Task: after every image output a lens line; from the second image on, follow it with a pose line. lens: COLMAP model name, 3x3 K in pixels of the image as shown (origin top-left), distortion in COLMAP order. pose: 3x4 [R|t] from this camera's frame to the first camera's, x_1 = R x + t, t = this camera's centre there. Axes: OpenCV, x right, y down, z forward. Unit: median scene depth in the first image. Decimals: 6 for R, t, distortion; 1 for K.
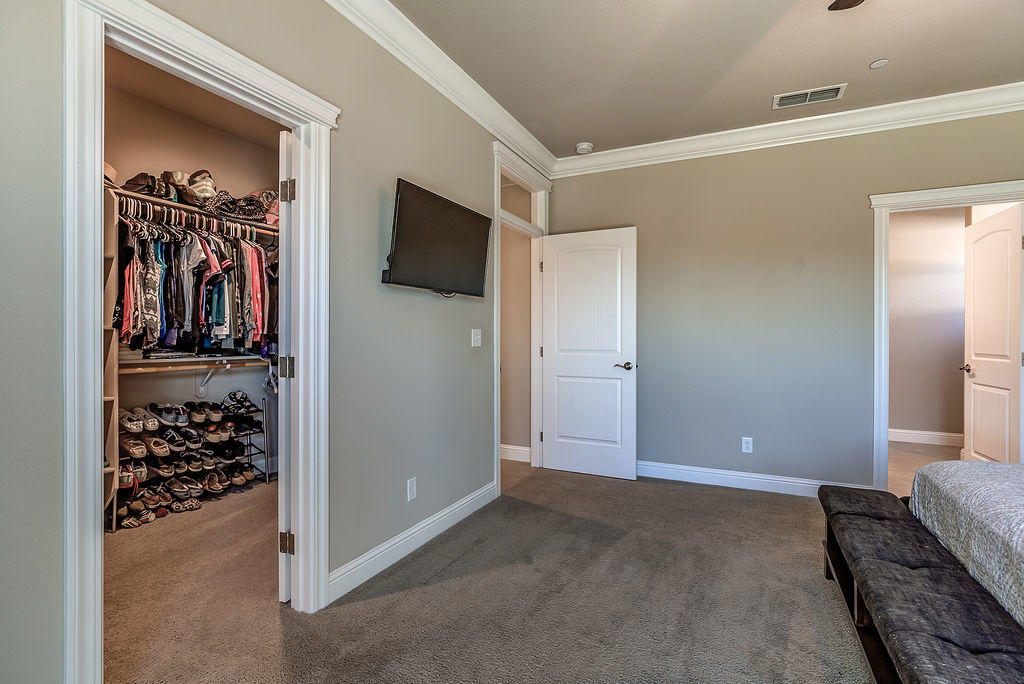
lens RADIAL K [[475.2, 0, 510.7], [0, 475.2, 335.8], [0, 0, 1]] dist [-0.006089, 0.002246]
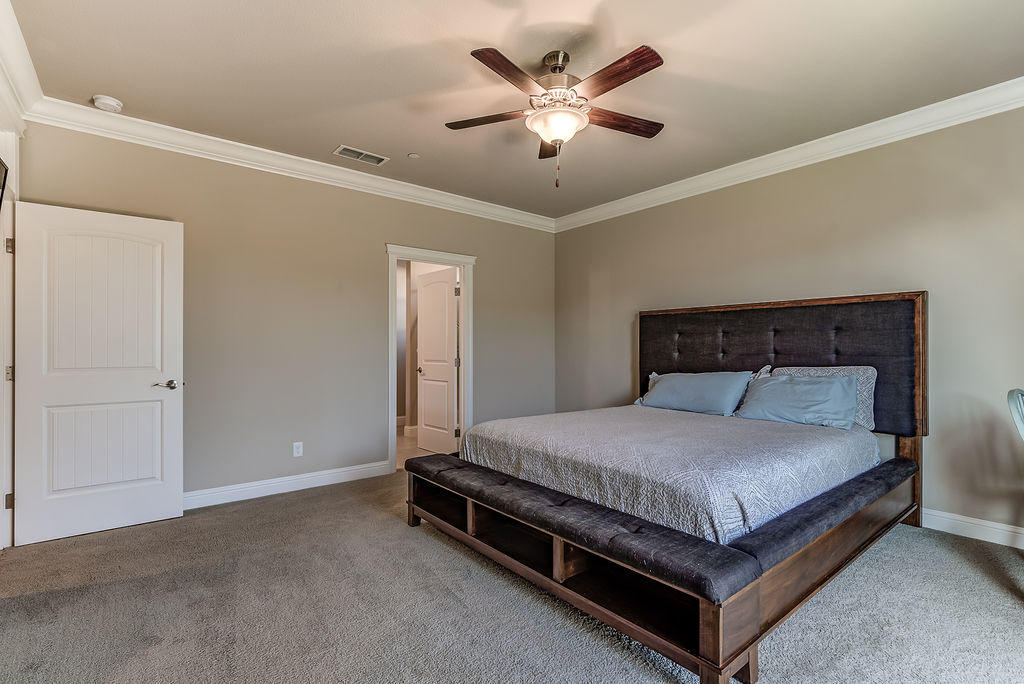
lens RADIAL K [[475.2, 0, 510.8], [0, 475.2, 348.4], [0, 0, 1]] dist [-0.006089, 0.002246]
pose [[0.430804, -0.002292, 0.902443, -0.305347], [0.001531, 0.999997, 0.001809, -0.002375], [-0.902444, 0.000603, 0.430806, 0.105197]]
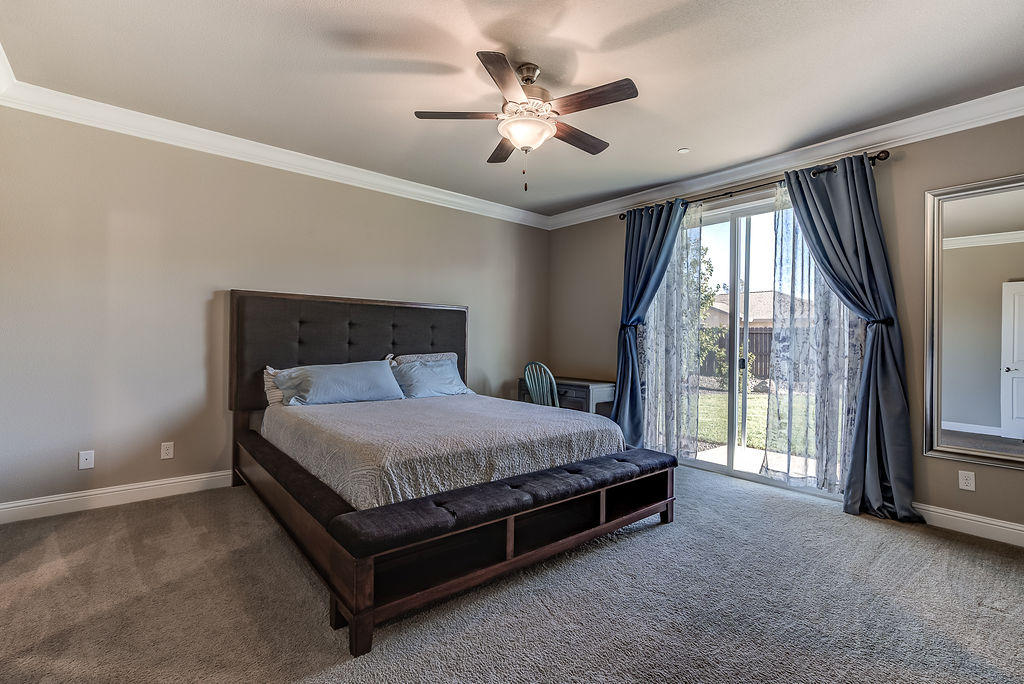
lens RADIAL K [[475.2, 0, 516.2], [0, 475.2, 341.8], [0, 0, 1]] dist [-0.006089, 0.002246]
pose [[-0.912599, -0.017895, 0.408465, 0.078800], [-0.019453, 0.999811, 0.000339, -0.001985], [-0.408393, -0.007637, -0.912774, 1.083974]]
